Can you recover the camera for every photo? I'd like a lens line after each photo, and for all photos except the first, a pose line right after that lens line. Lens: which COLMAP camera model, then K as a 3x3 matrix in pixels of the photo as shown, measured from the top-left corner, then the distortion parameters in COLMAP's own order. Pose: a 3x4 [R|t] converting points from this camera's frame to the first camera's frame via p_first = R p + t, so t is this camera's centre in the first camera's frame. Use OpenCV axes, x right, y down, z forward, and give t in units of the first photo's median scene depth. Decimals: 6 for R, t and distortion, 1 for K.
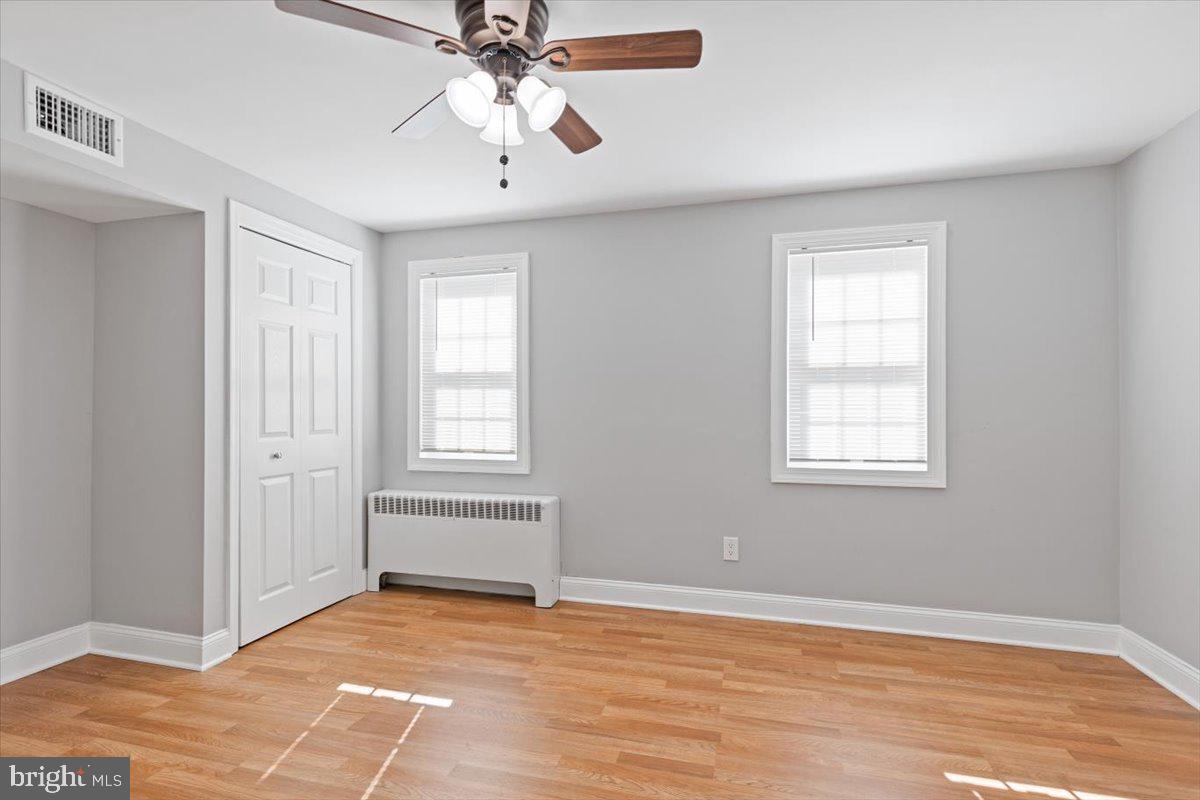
lens RADIAL K [[543.1, 0, 604.9], [0, 543.1, 401.9], [0, 0, 1]] dist [-0.001099, -0.000559]
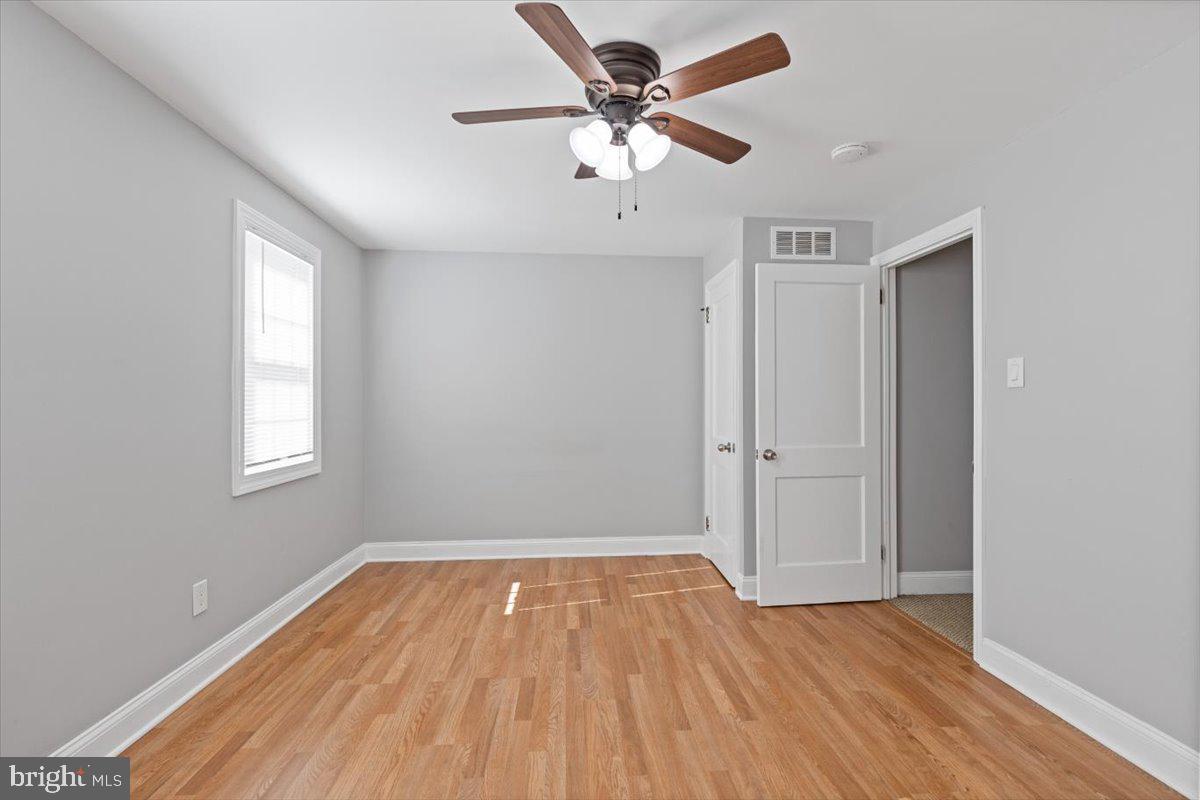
lens RADIAL K [[543.1, 0, 601.7], [0, 543.1, 398.5], [0, 0, 1]] dist [-0.001099, -0.000559]
pose [[-0.311380, 0.007961, 0.950252, -0.800370], [-0.004379, 0.999942, -0.009812, 0.005003], [-0.950275, -0.007216, -0.311327, 0.883306]]
